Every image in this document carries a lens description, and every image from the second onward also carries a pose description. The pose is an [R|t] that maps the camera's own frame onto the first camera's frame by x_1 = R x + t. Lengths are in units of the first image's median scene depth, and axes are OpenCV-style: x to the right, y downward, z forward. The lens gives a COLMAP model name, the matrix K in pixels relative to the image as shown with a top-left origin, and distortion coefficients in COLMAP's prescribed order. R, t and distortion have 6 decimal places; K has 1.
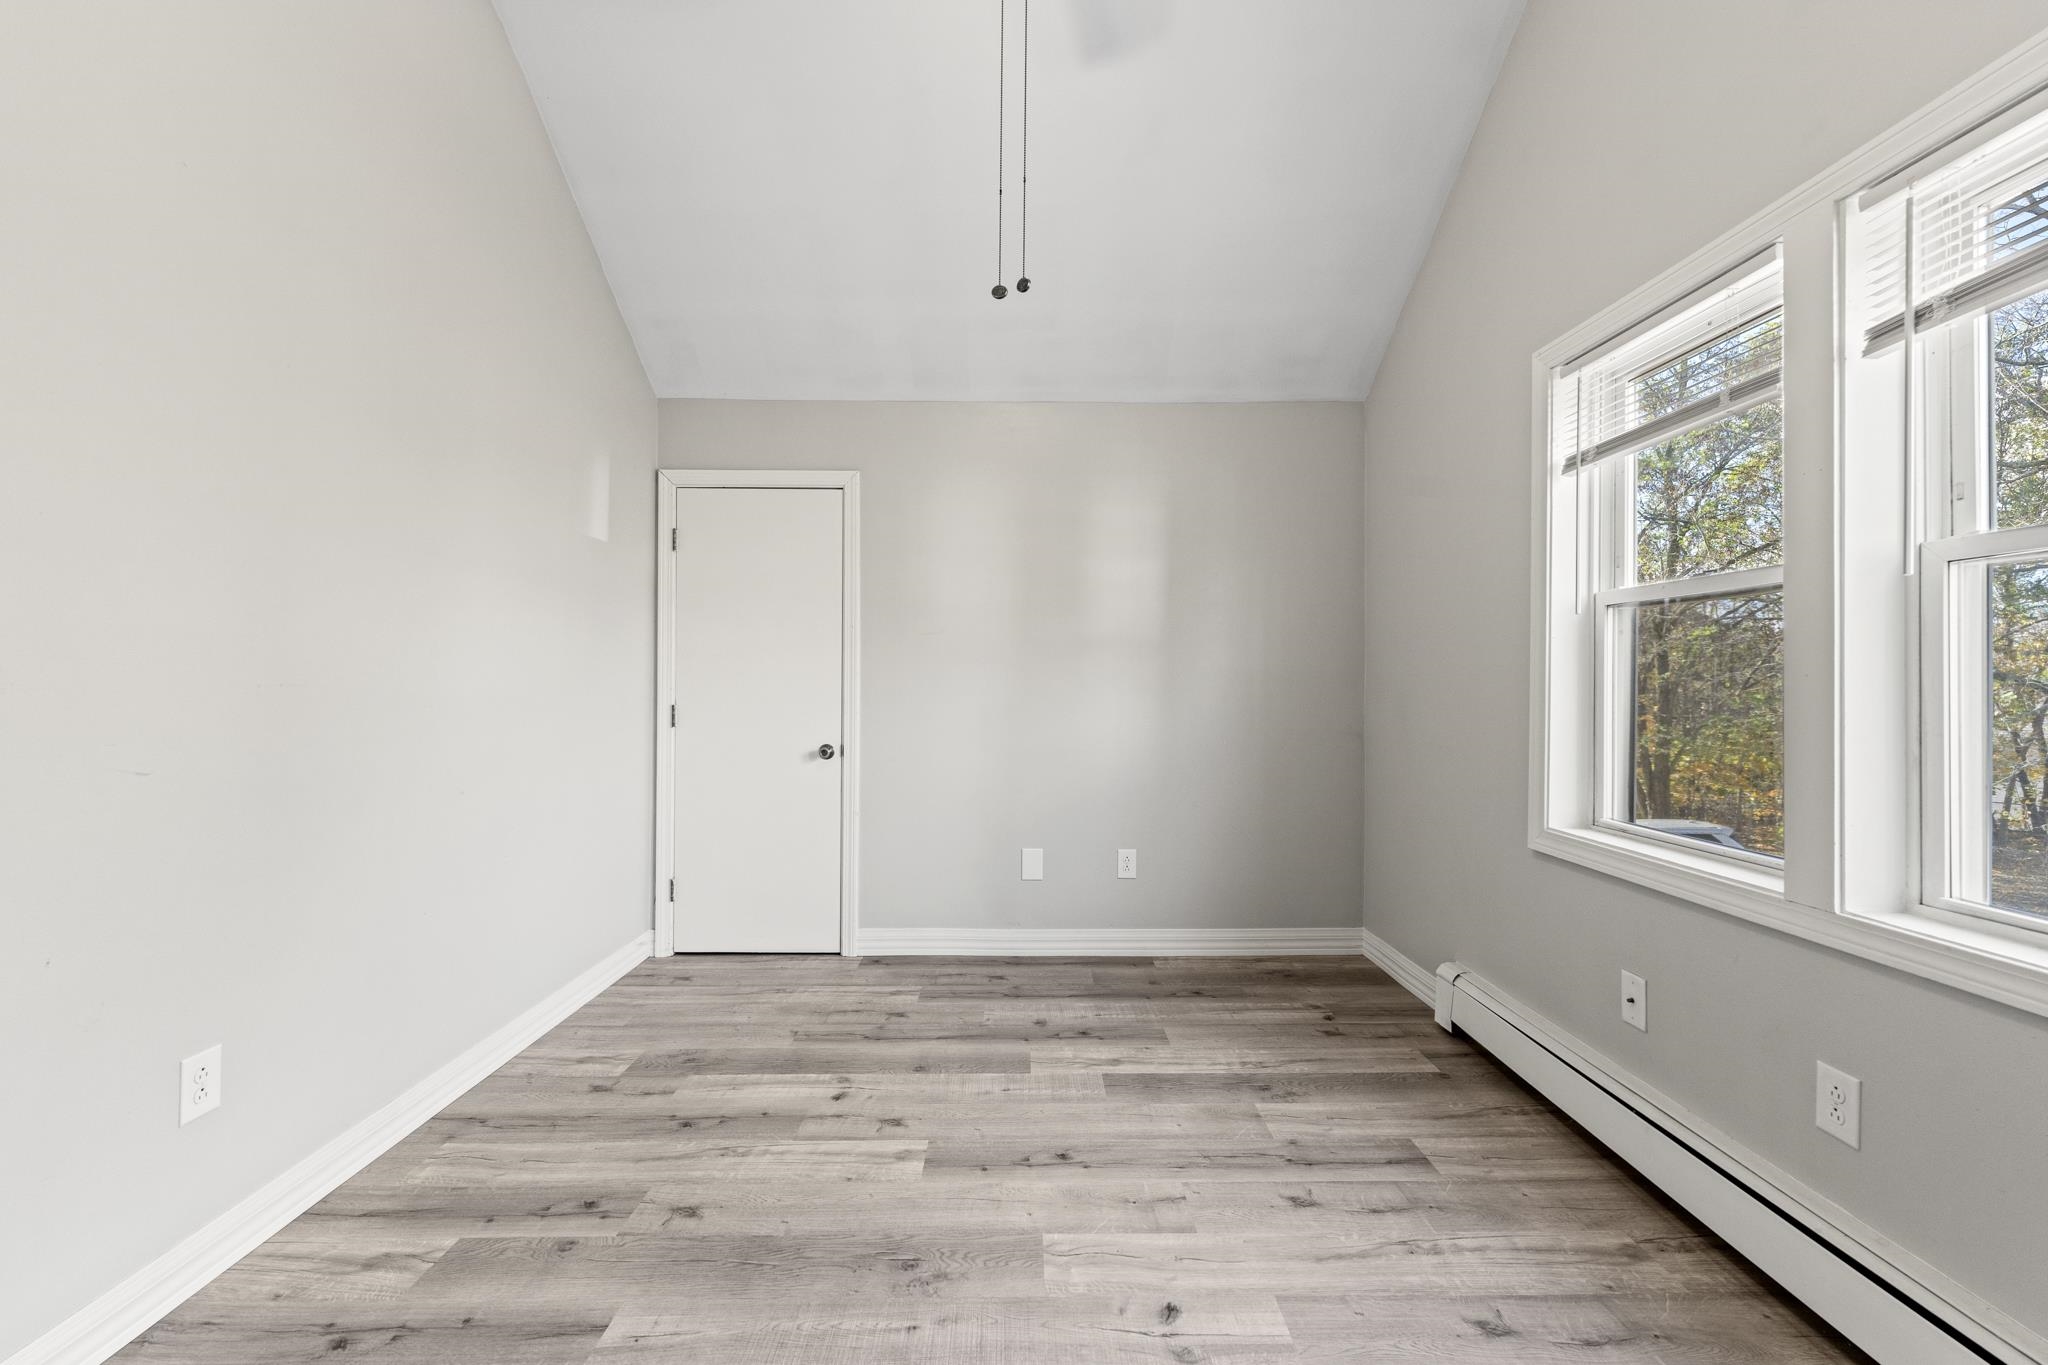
lens RADIAL K [[839.7, 0, 1029.5], [0, 839.7, 683.2], [0, 0, 1]] dist [0.001053, -0.001032]
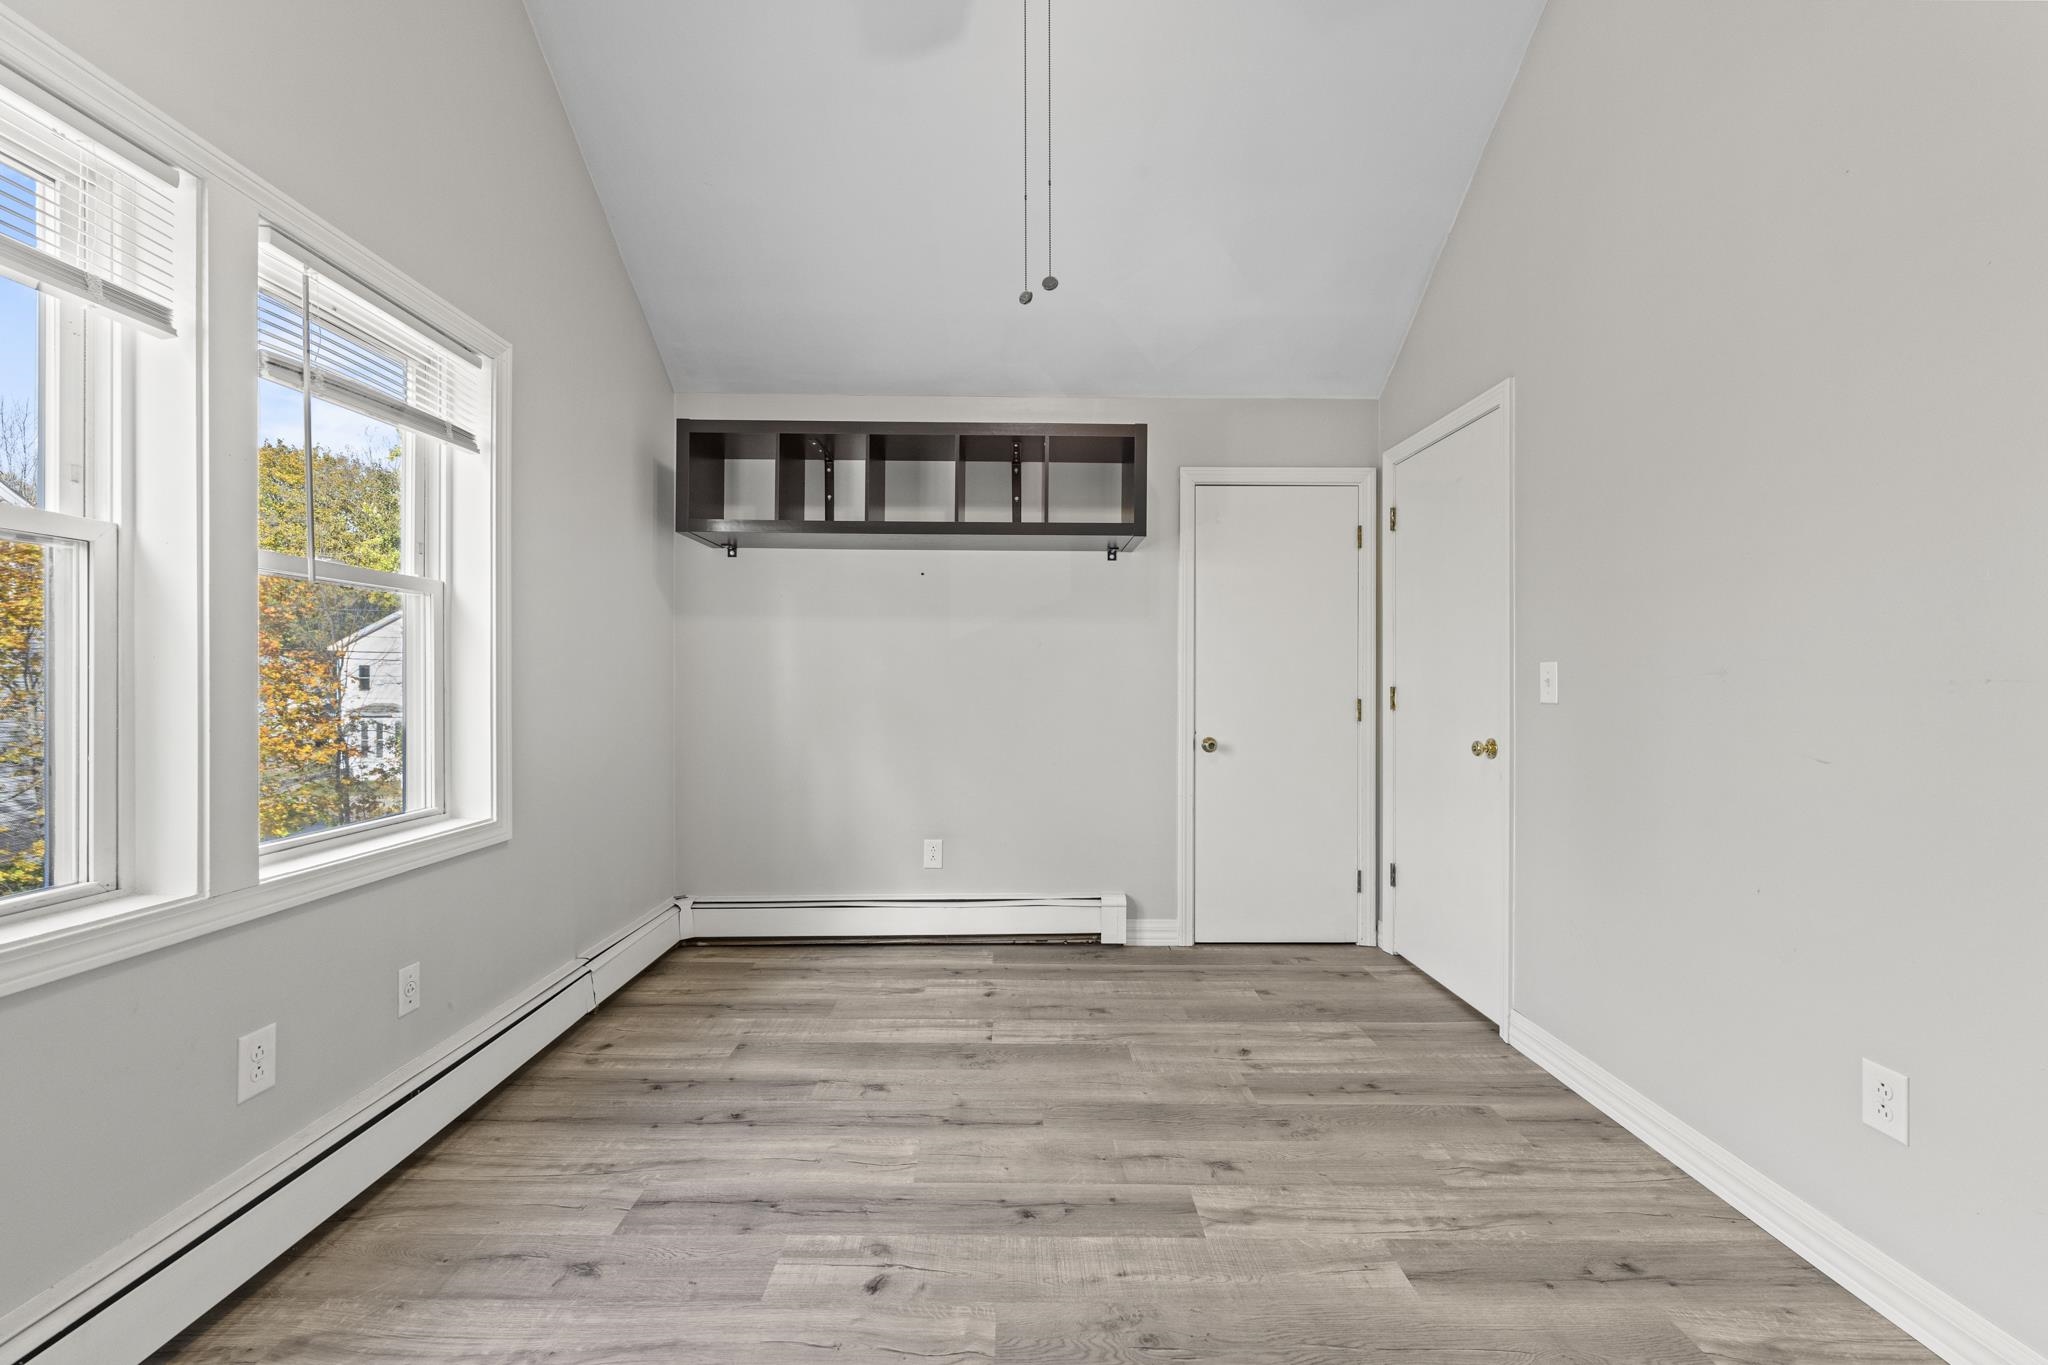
lens RADIAL K [[839.7, 0, 1029.5], [0, 839.7, 683.2], [0, 0, 1]] dist [0.001053, -0.001032]
pose [[-0.999947, -0.007209, -0.007417, -0.005335], [-0.007208, 0.999974, -0.000246, 0.008352], [0.007419, -0.000192, -0.999972, 1.386932]]
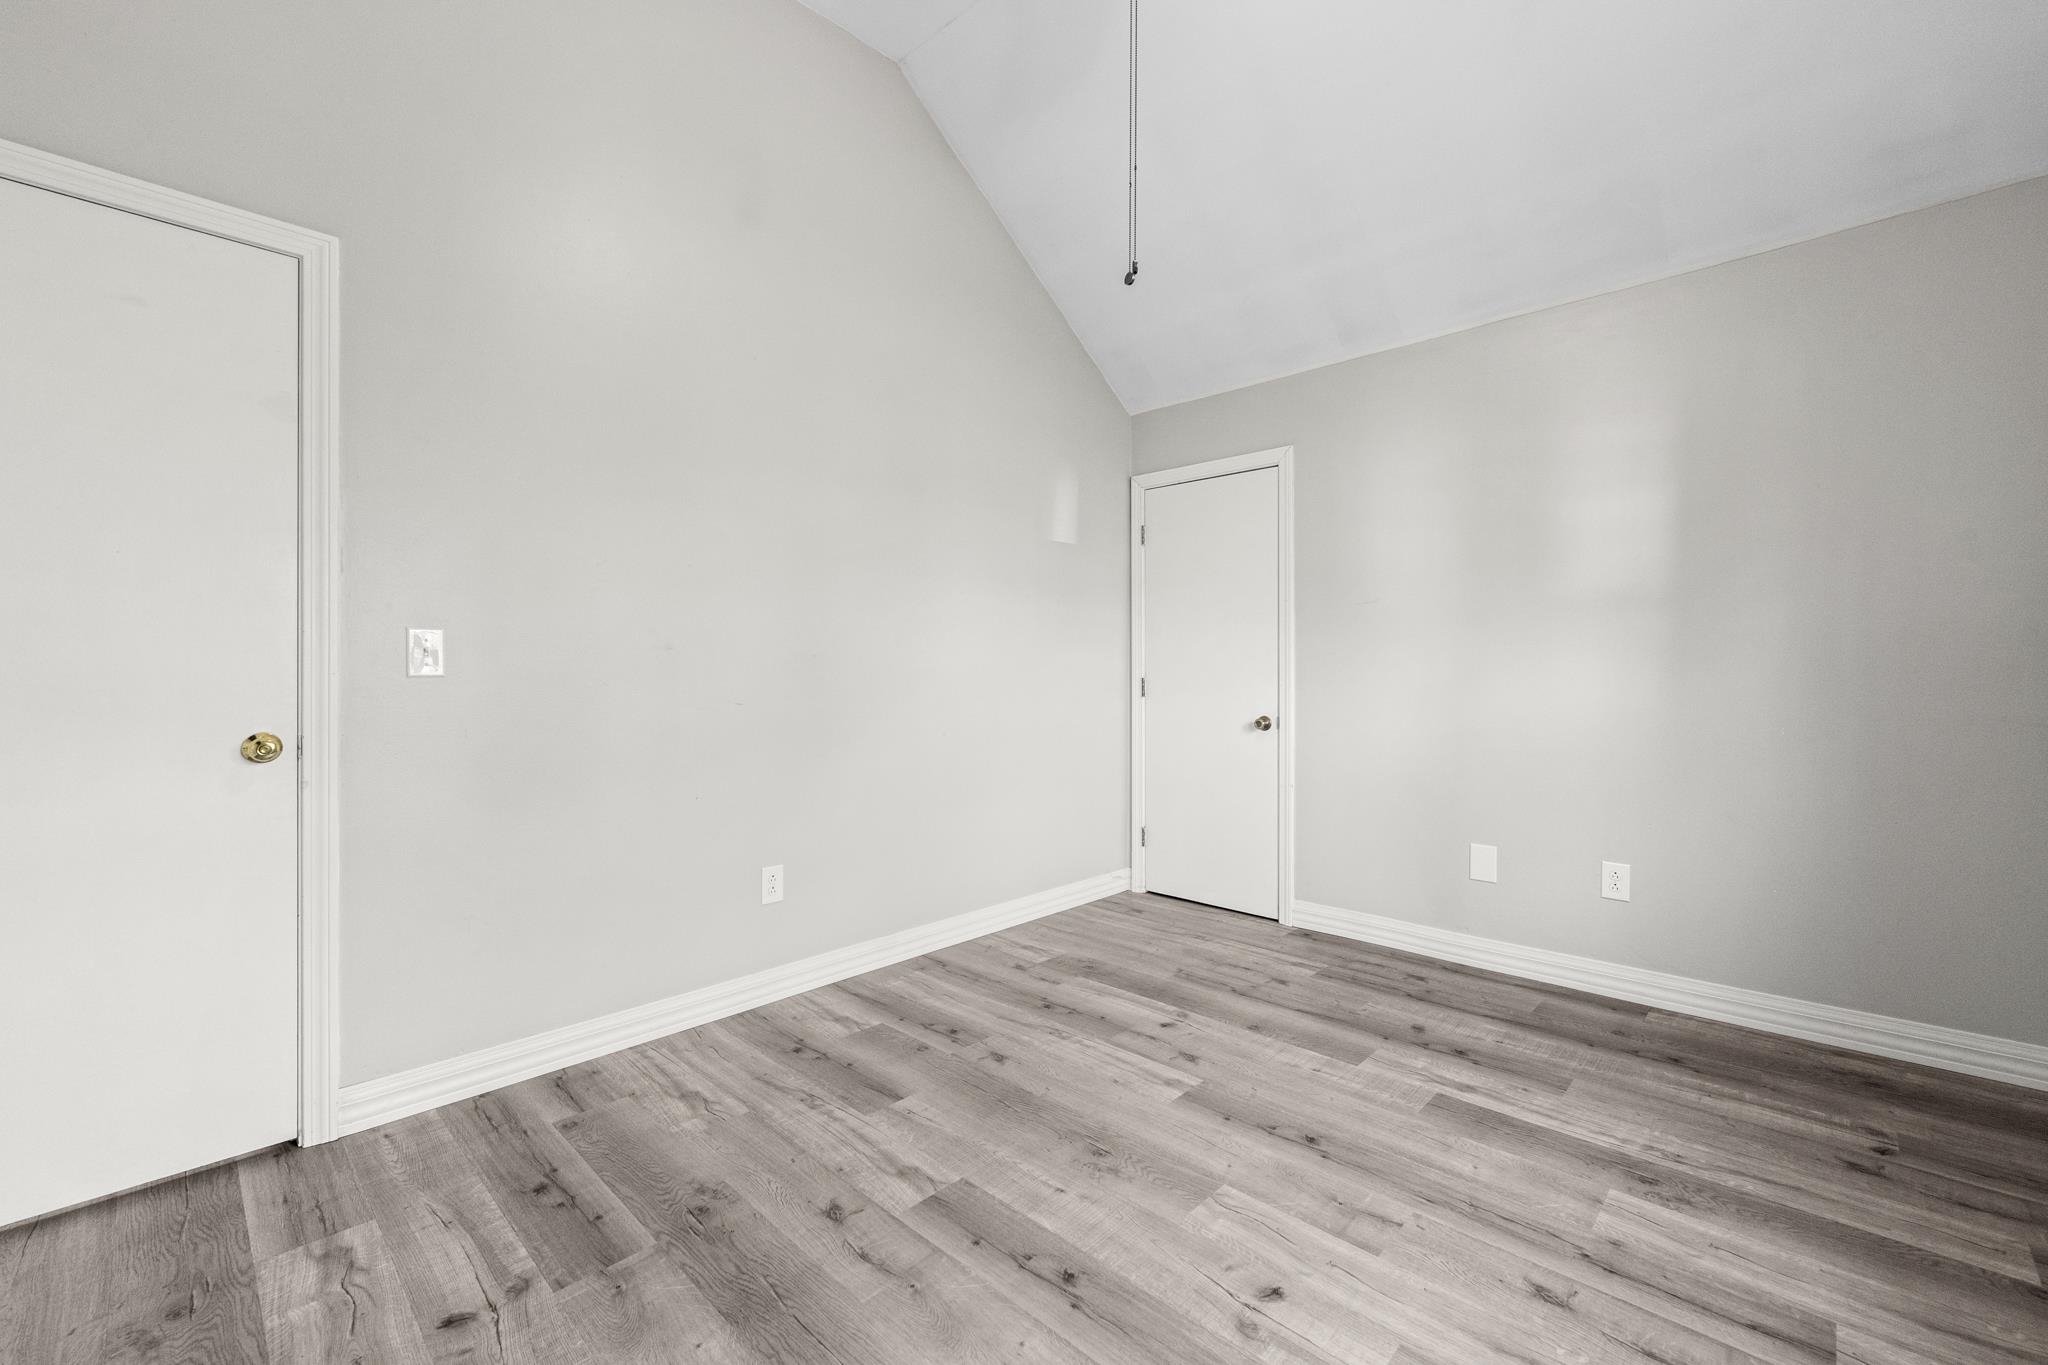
lens RADIAL K [[839.7, 0, 1029.5], [0, 839.7, 683.2], [0, 0, 1]] dist [0.001053, -0.001032]
pose [[0.718545, 0.006637, -0.695448, 0.429887], [0.003454, 0.999908, 0.013111, 0.028015], [0.695471, -0.011823, 0.718456, 0.088803]]
